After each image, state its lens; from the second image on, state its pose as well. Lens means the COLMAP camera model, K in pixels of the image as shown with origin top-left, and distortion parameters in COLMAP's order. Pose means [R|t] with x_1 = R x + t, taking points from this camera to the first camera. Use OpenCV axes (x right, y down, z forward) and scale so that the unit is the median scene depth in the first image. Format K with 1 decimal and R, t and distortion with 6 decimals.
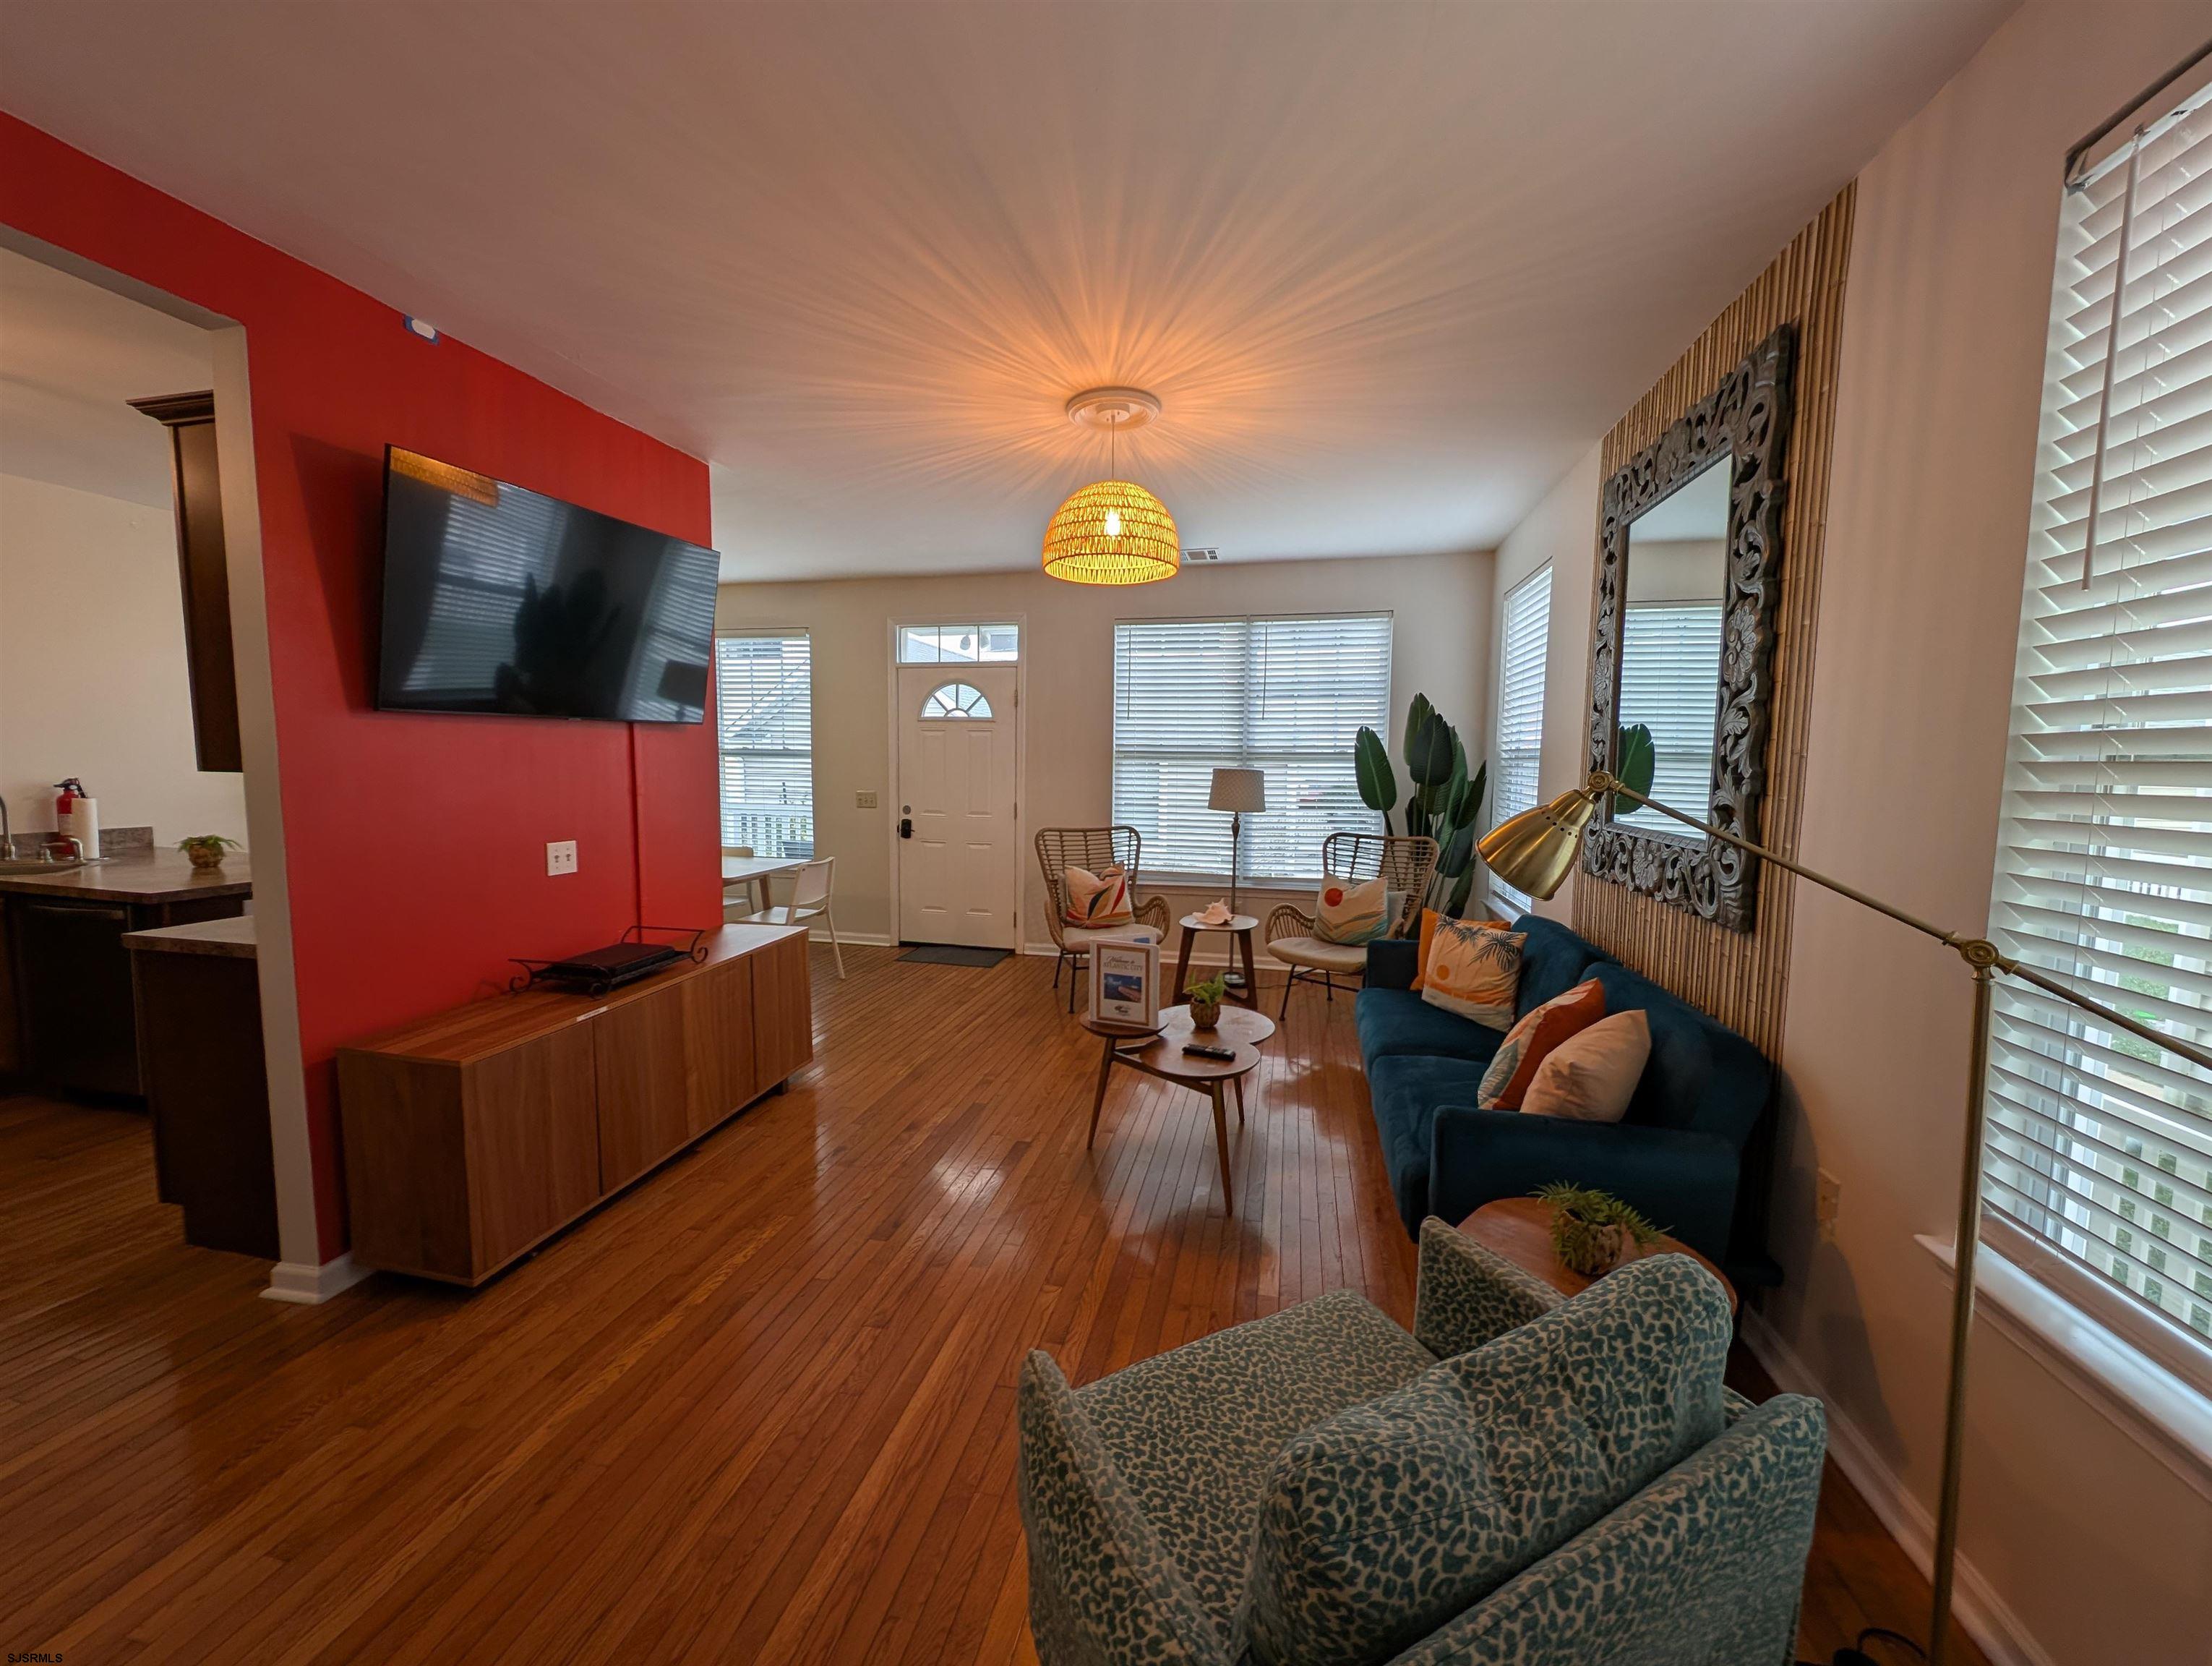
lens RADIAL K [[828.0, 0, 1109.3], [0, 828.0, 849.0], [0, 0, 1]] dist [0.000851, -0.001172]
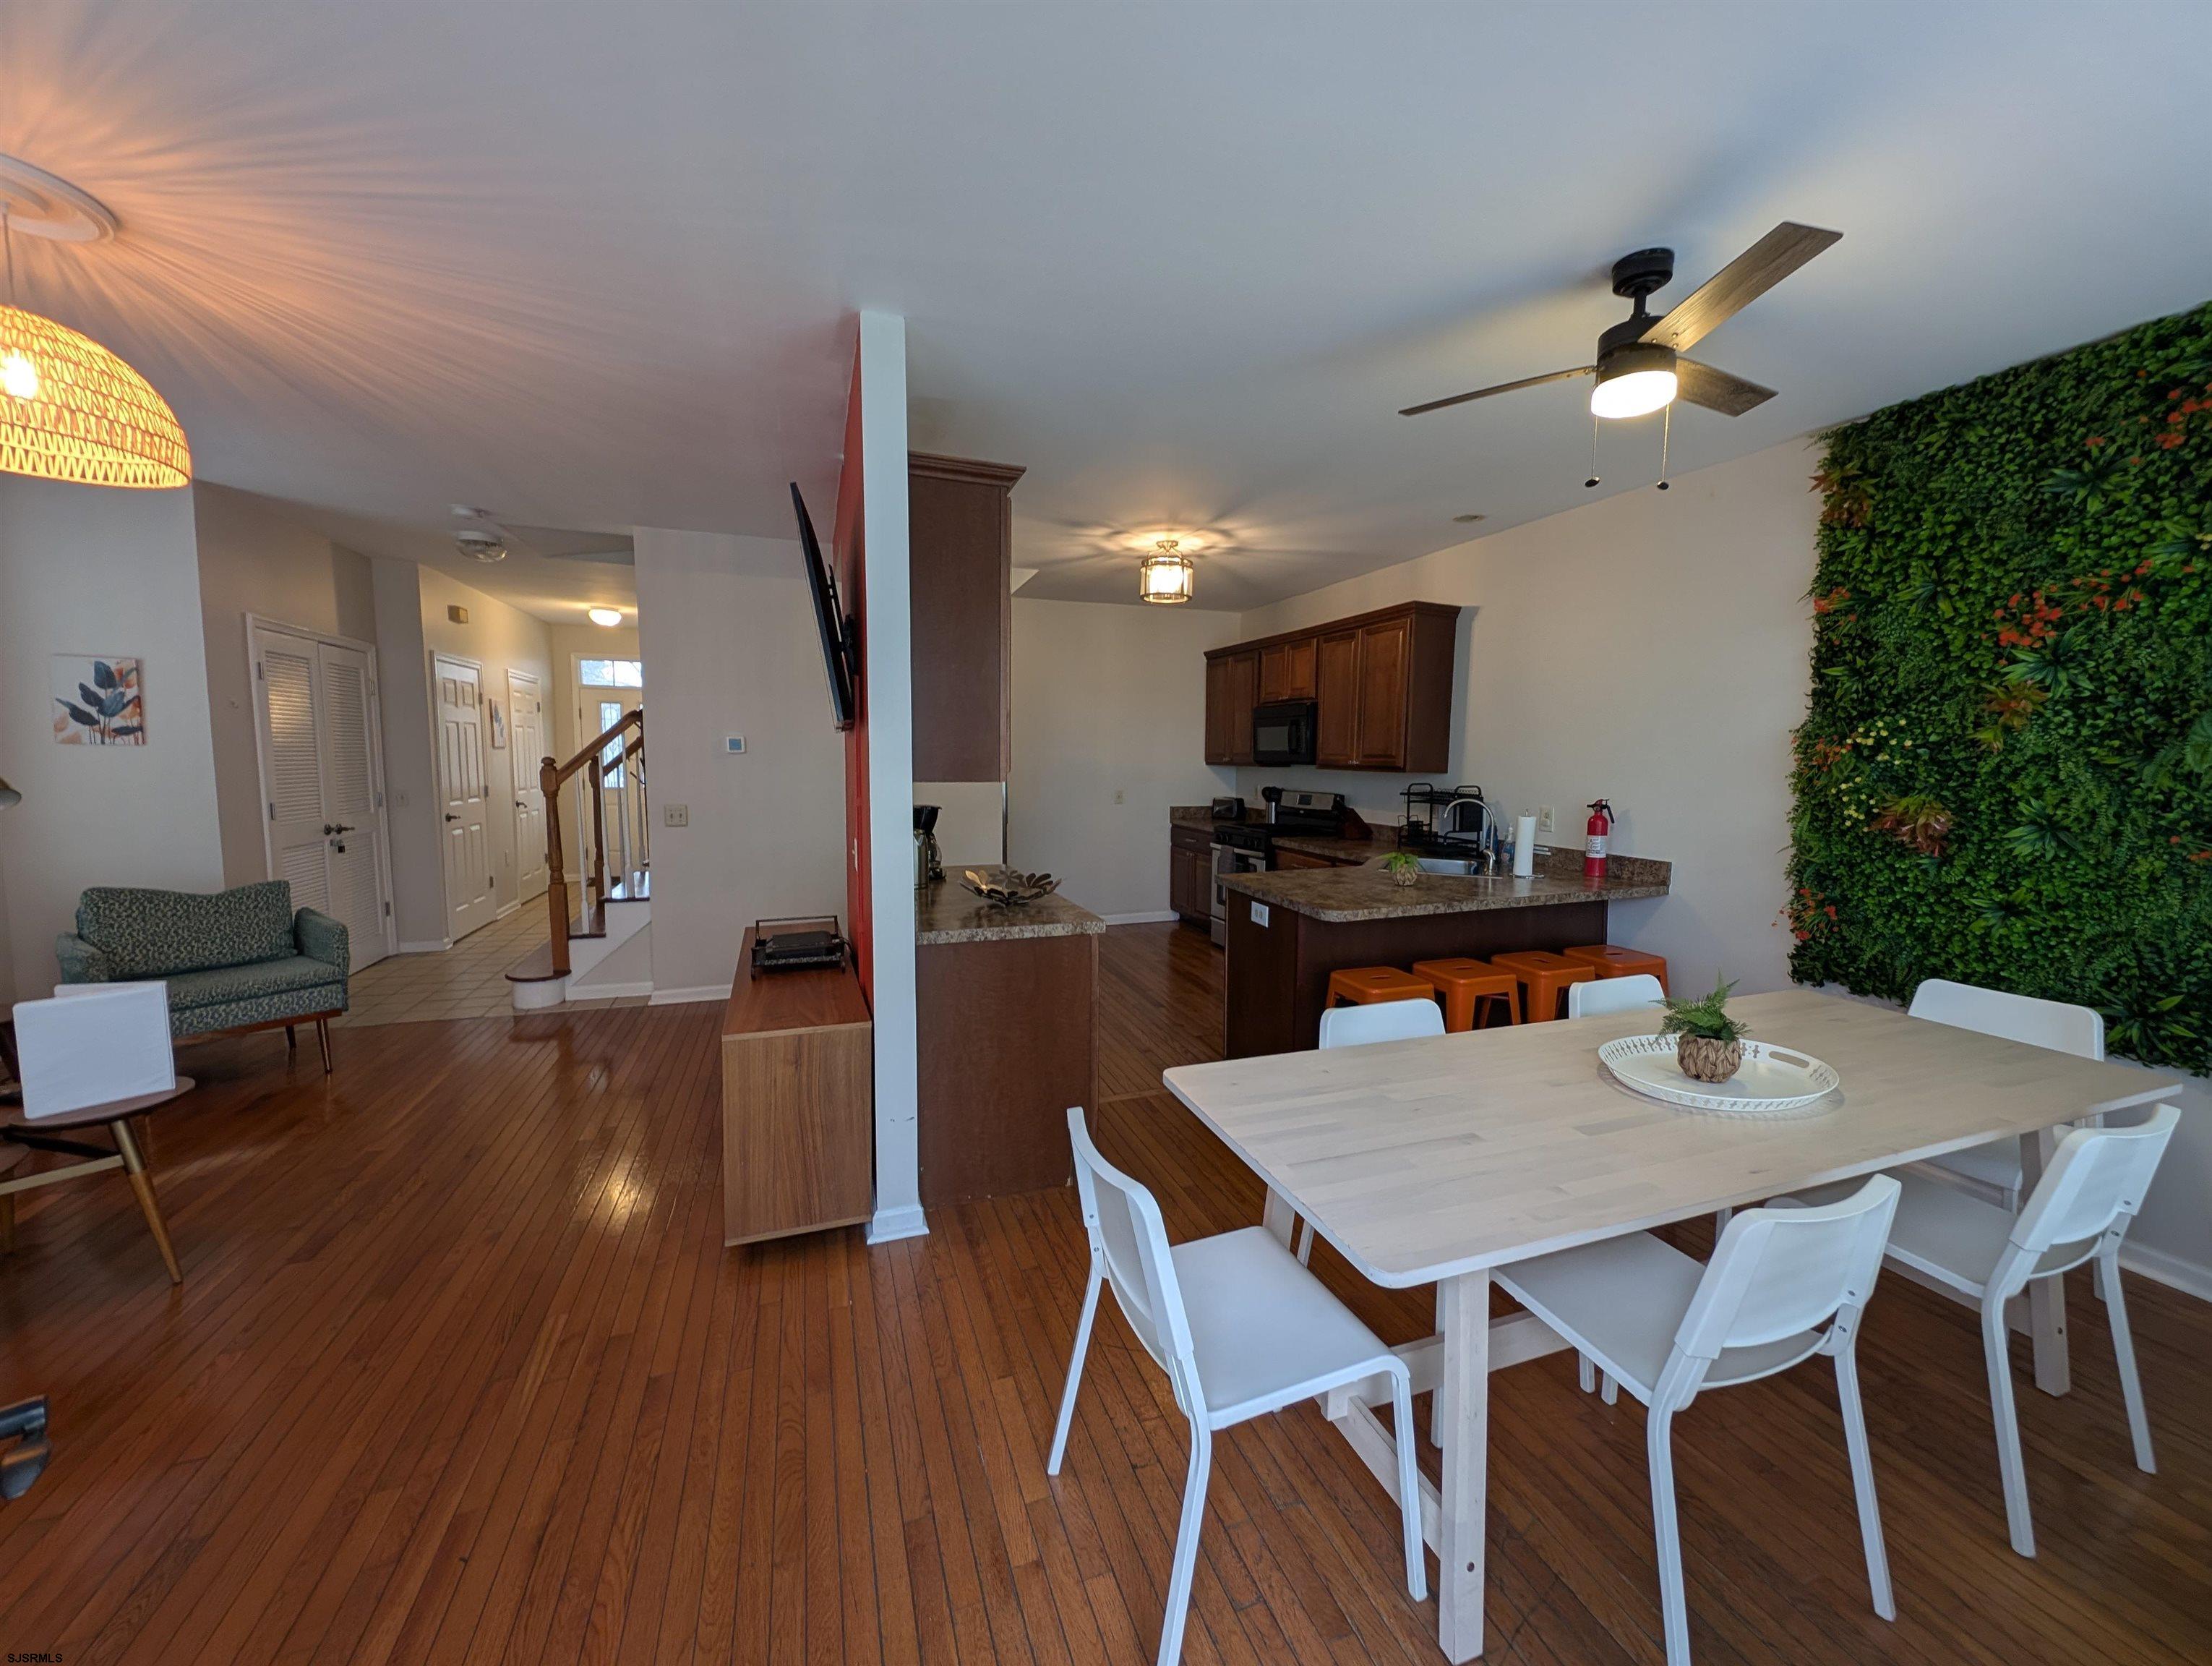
lens RADIAL K [[828.0, 0, 1102.9], [0, 828.0, 829.6], [0, 0, 1]] dist [0.000851, -0.001172]
pose [[-0.841077, 0.026777, -0.540252, -0.222938], [-0.082102, 0.980882, 0.176435, -0.154858], [0.534648, 0.192752, -0.822799, 1.336343]]
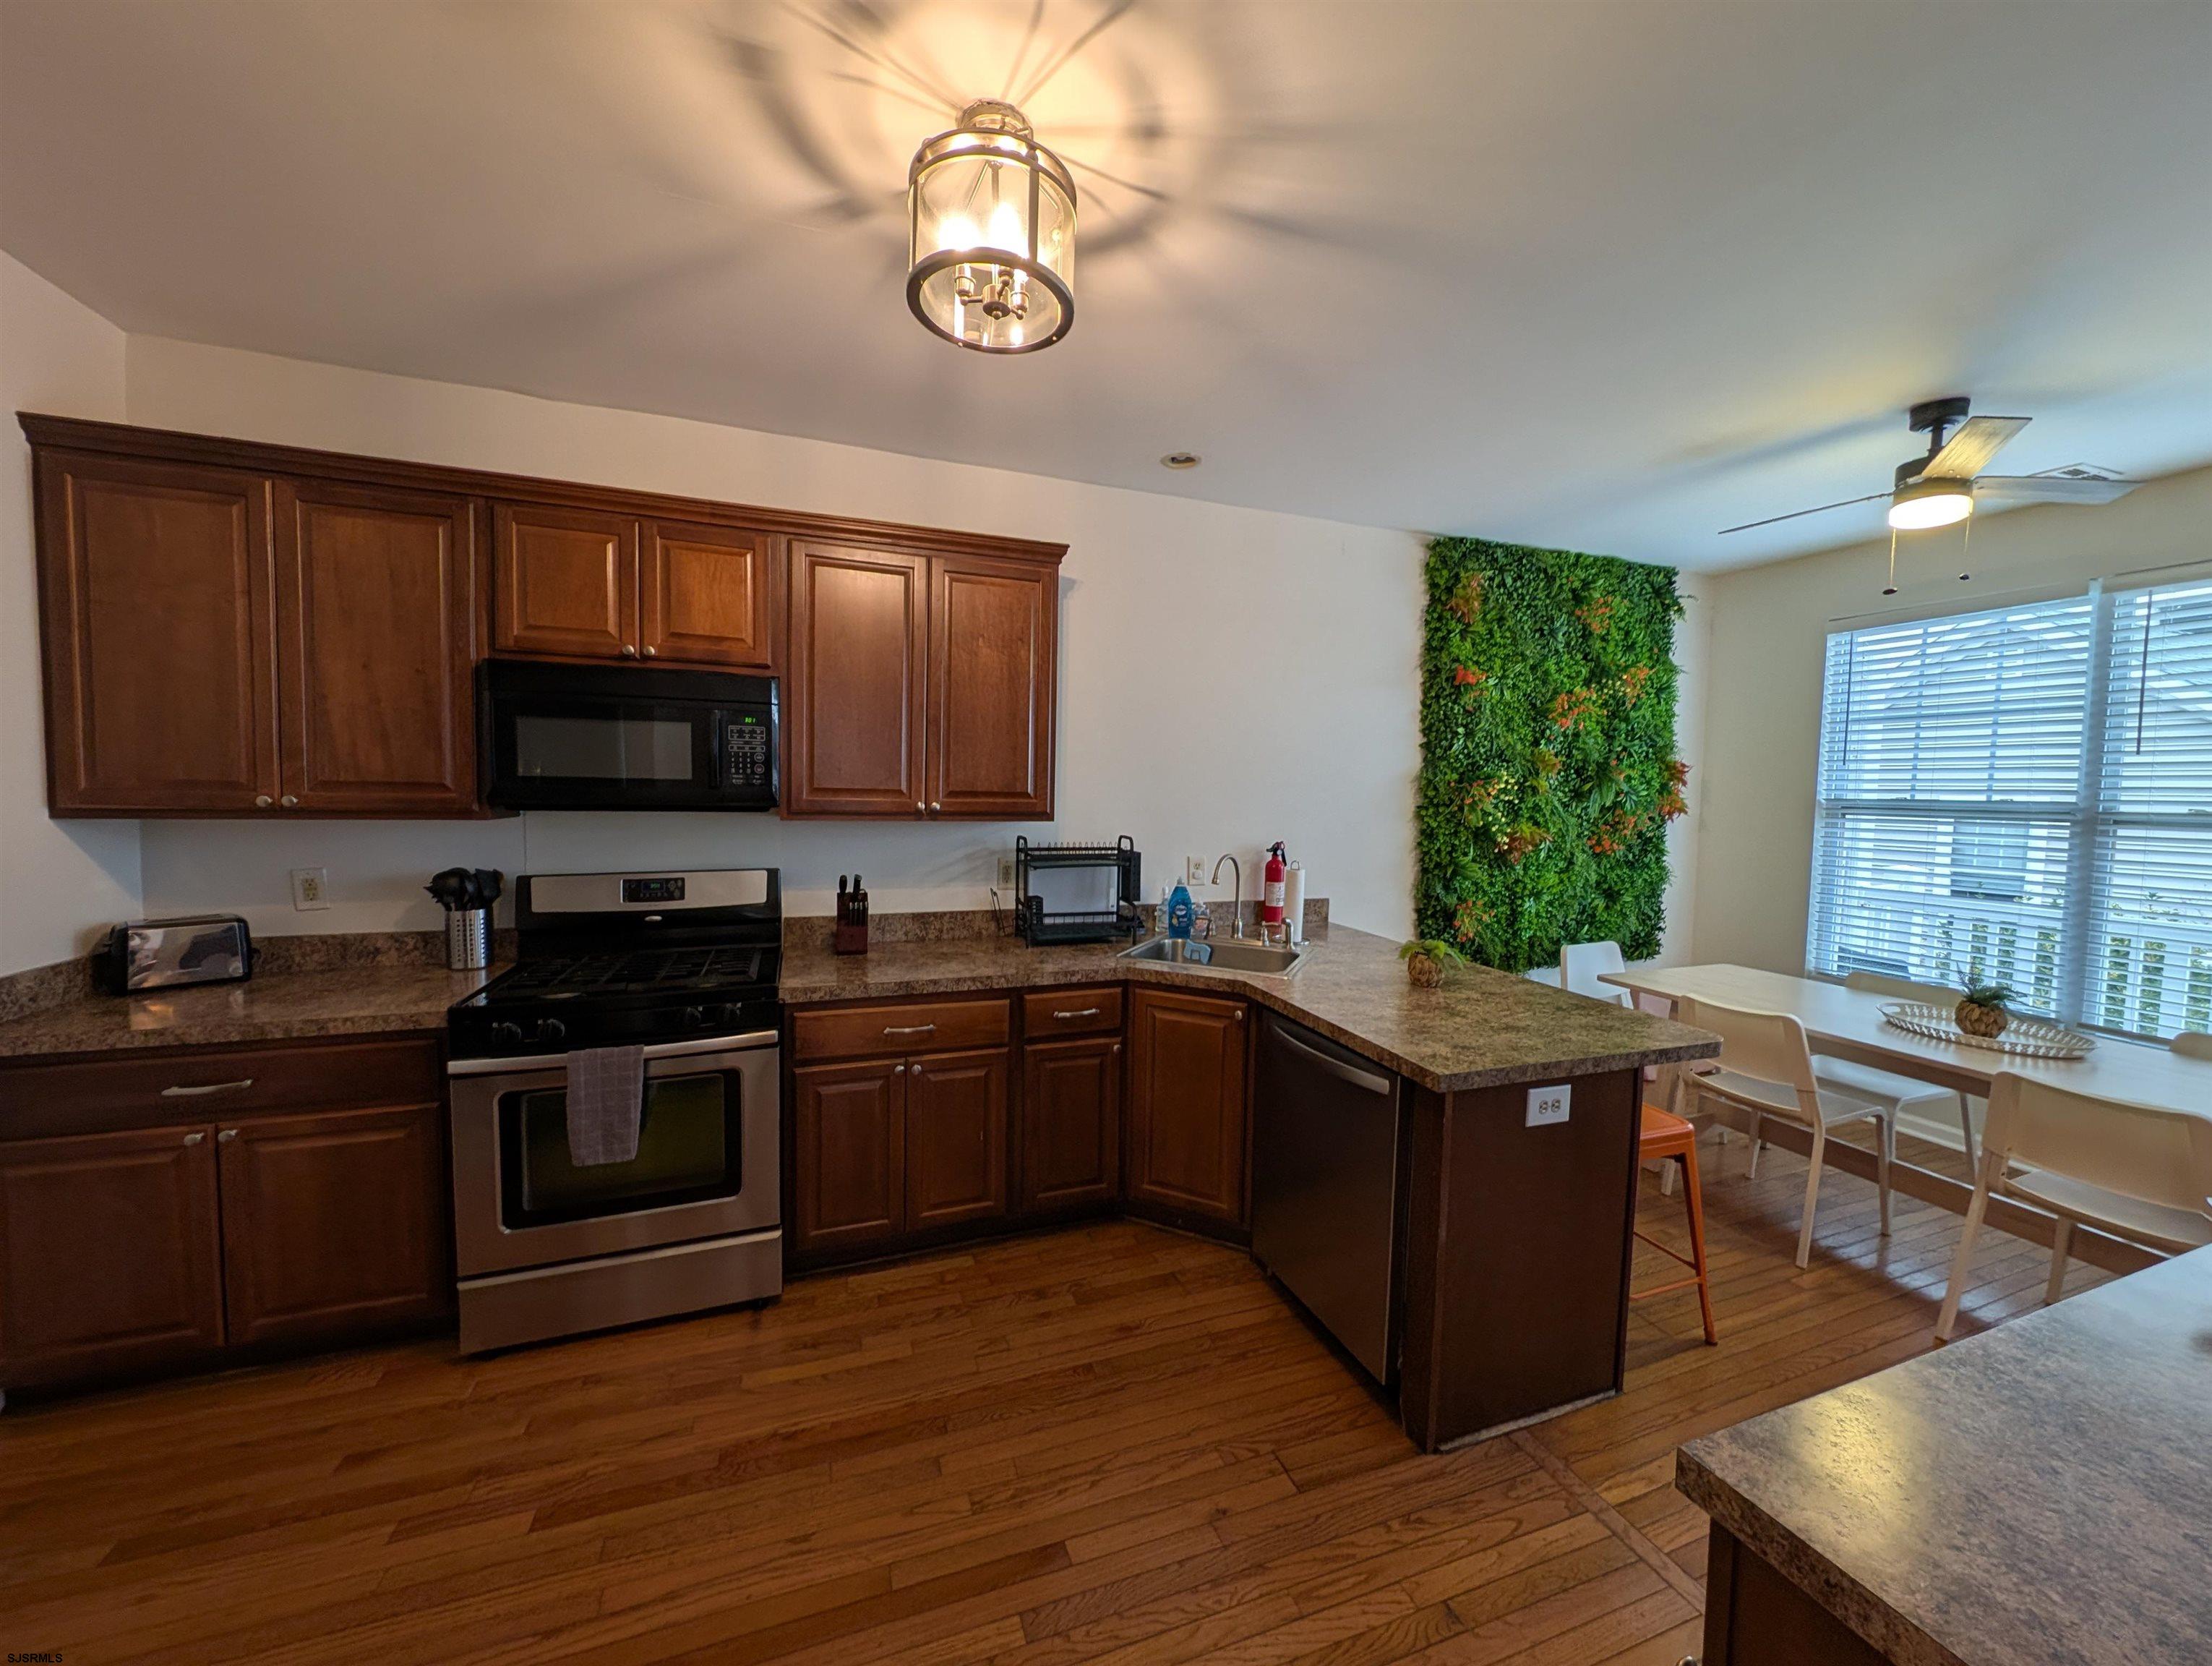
lens RADIAL K [[828.0, 0, 1109.5], [0, 828.0, 829.6], [0, 0, 1]] dist [0.000851, -0.001172]
pose [[0.552909, 0.036594, -0.832438, -0.560732], [-0.101121, 0.994598, -0.023443, -0.052859], [0.827083, 0.097139, 0.553623, 0.324665]]
